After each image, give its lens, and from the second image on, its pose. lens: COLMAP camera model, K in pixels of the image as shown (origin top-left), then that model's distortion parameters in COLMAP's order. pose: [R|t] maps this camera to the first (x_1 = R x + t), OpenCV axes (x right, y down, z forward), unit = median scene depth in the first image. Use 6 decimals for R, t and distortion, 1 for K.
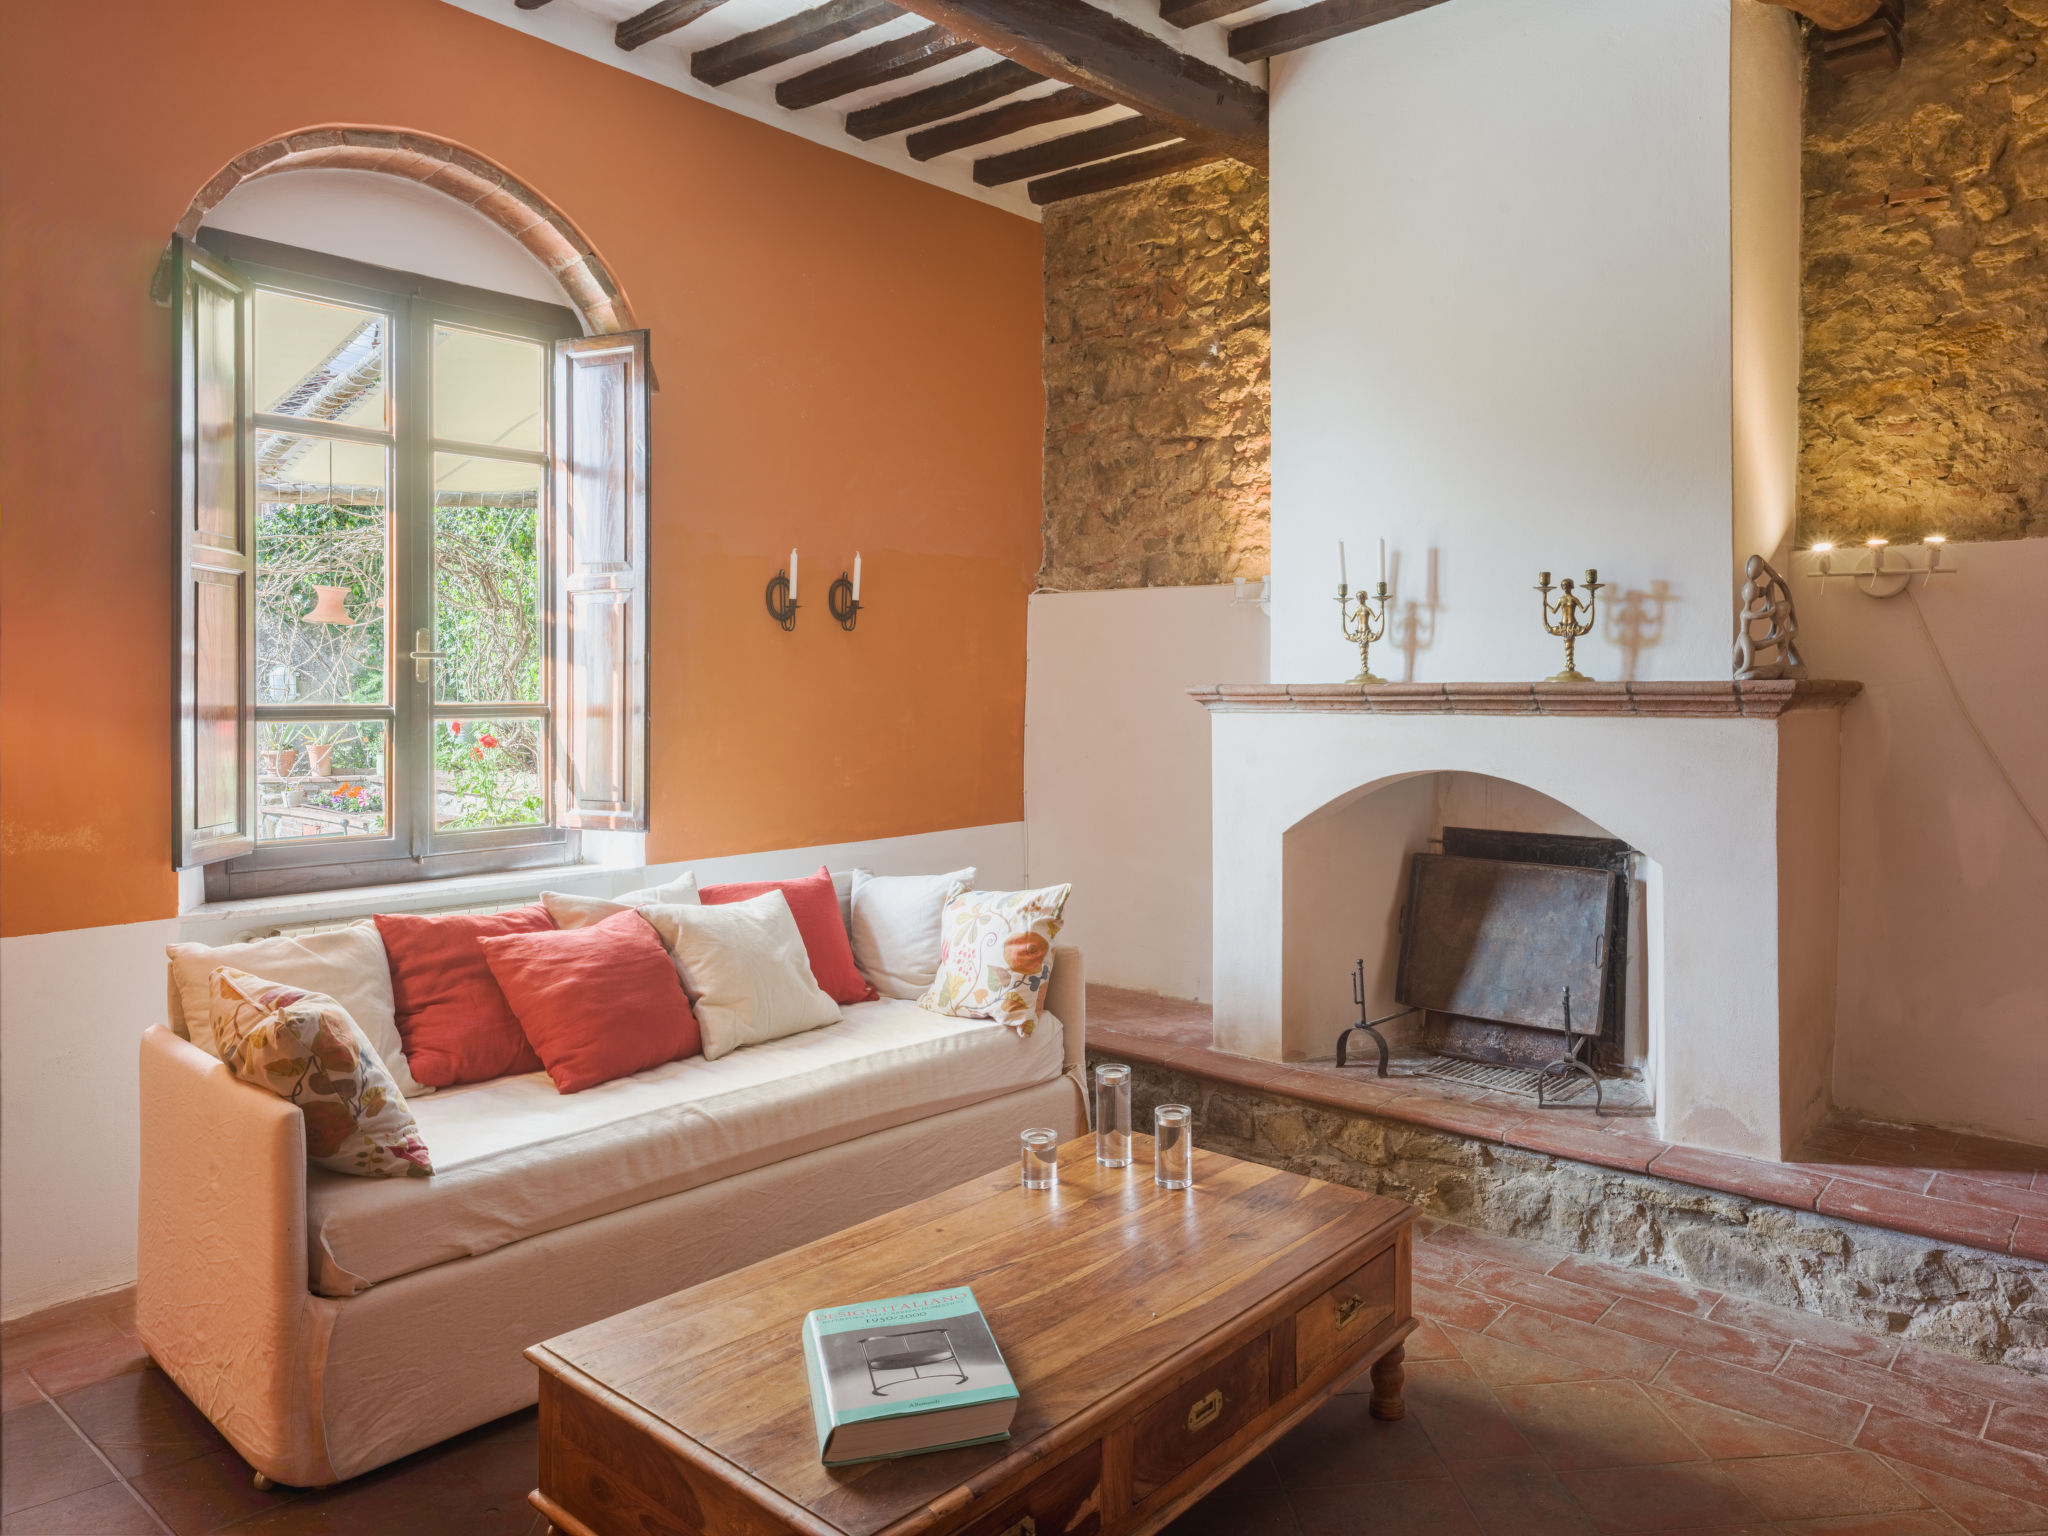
lens RADIAL K [[1378.0, 0, 1122.9], [0, 1378.0, 694.0], [0, 0, 1]] dist [0.000523, -0.000533]
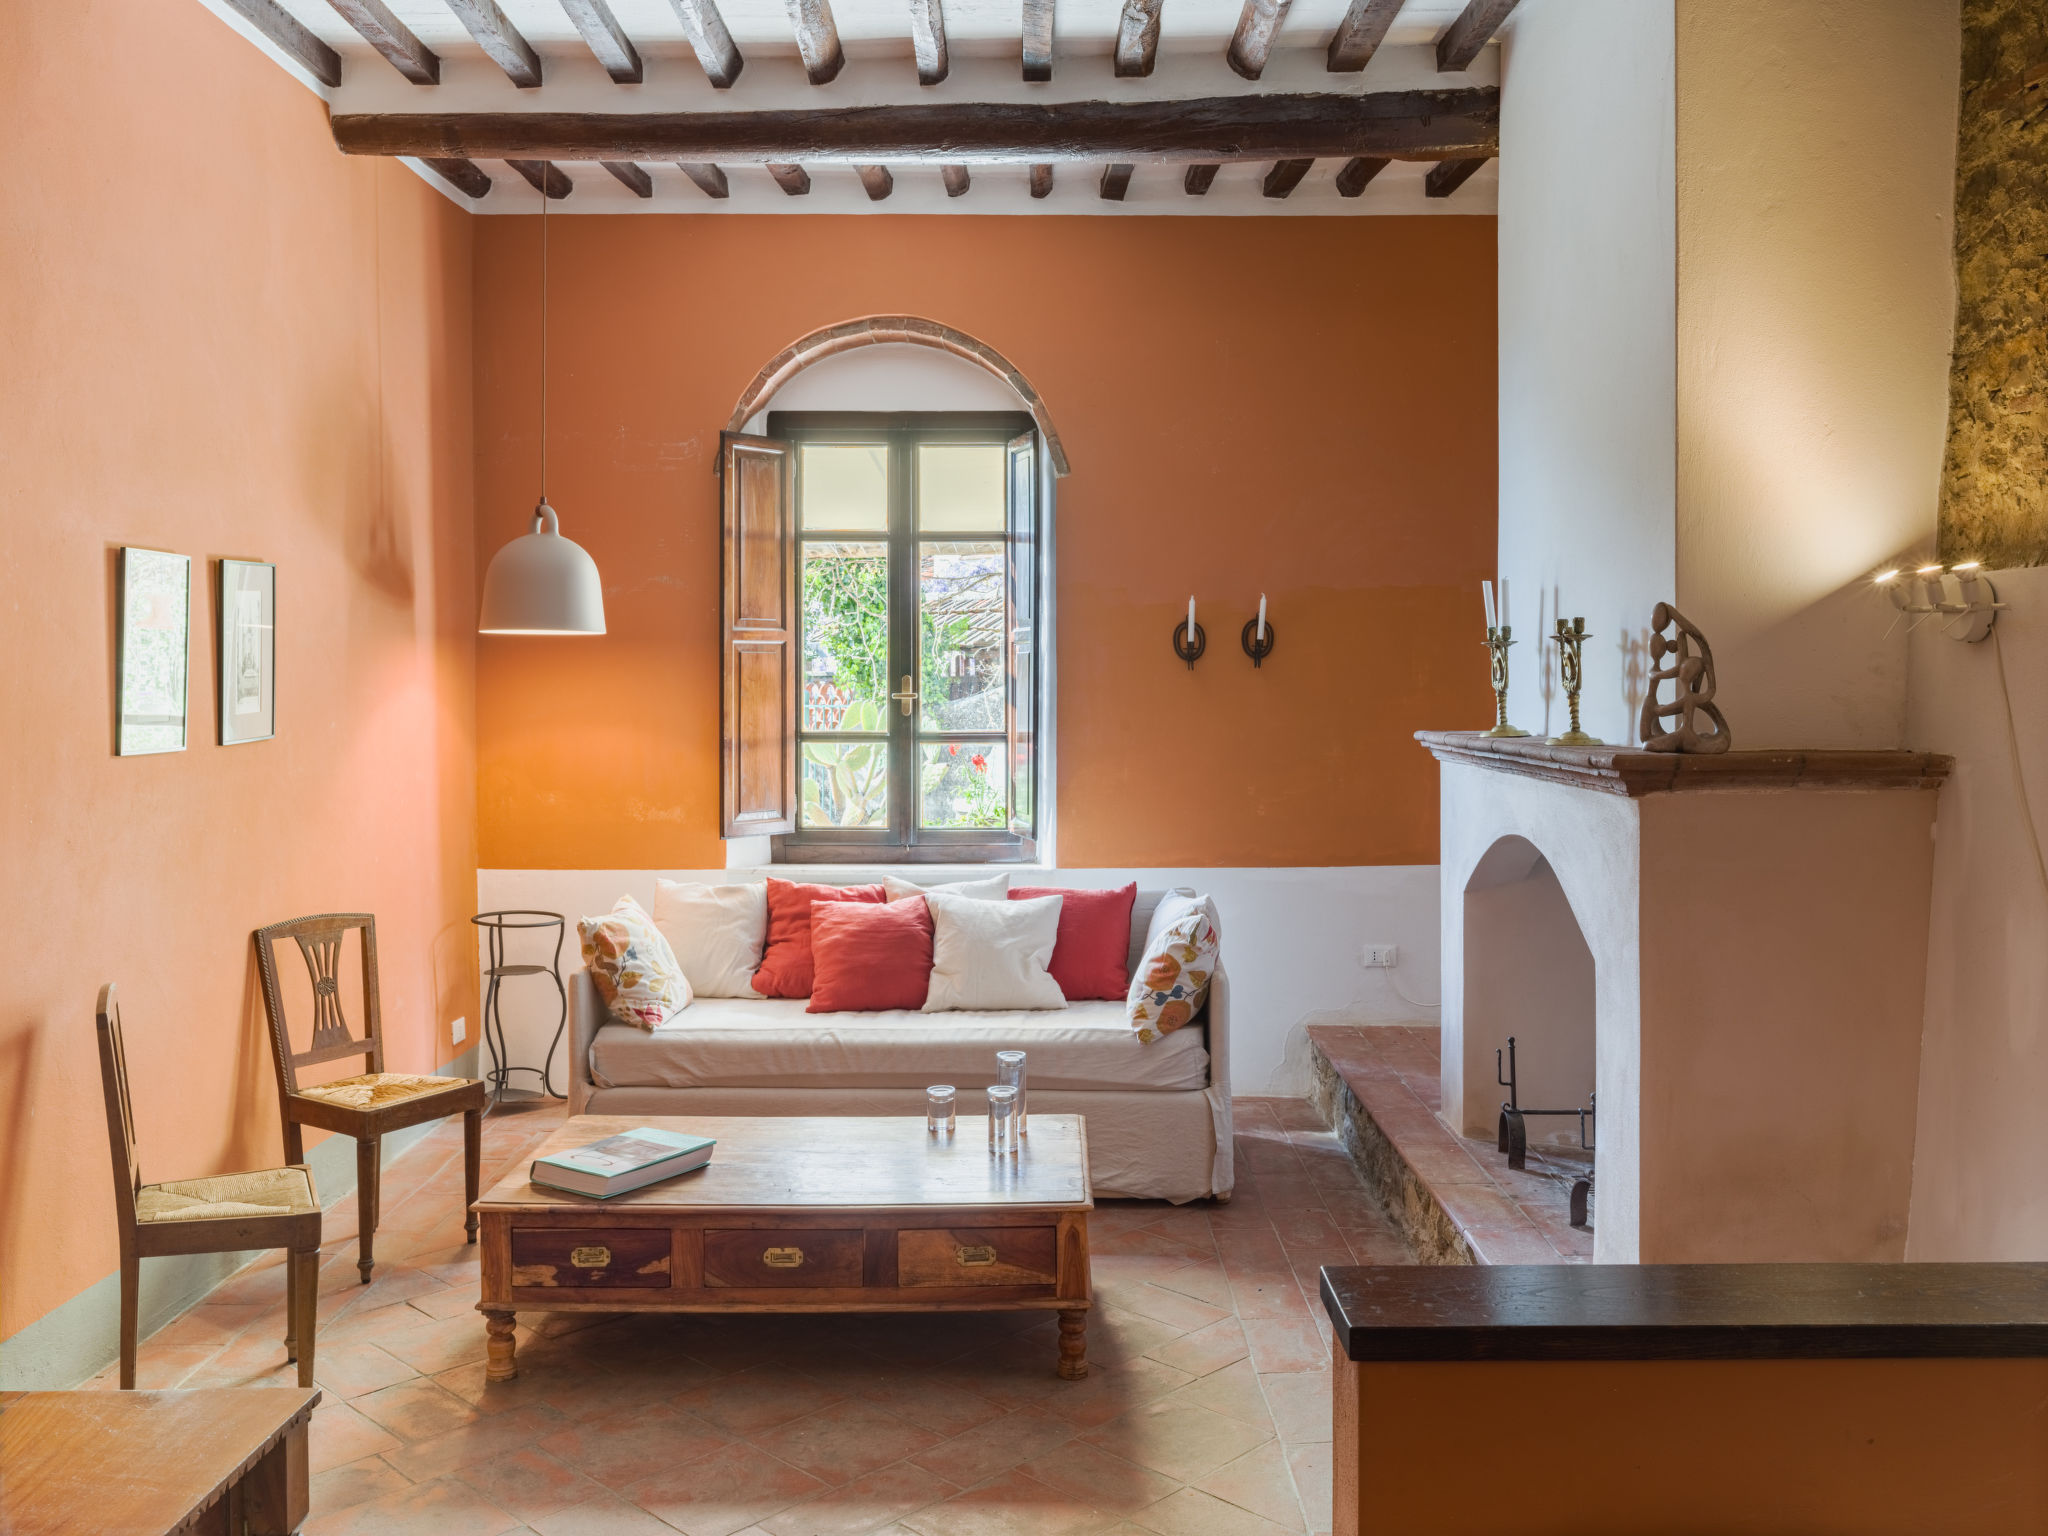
lens RADIAL K [[1686.3, 0, 1017.7], [0, 1686.3, 684.2], [0, 0, 1]] dist [-0.002744, 0.003327]
pose [[0.636790, 0.003624, -0.771029, 0.899300], [-0.003200, 0.999993, 0.002057, -0.046565], [0.771031, 0.001157, 0.636797, 0.040349]]
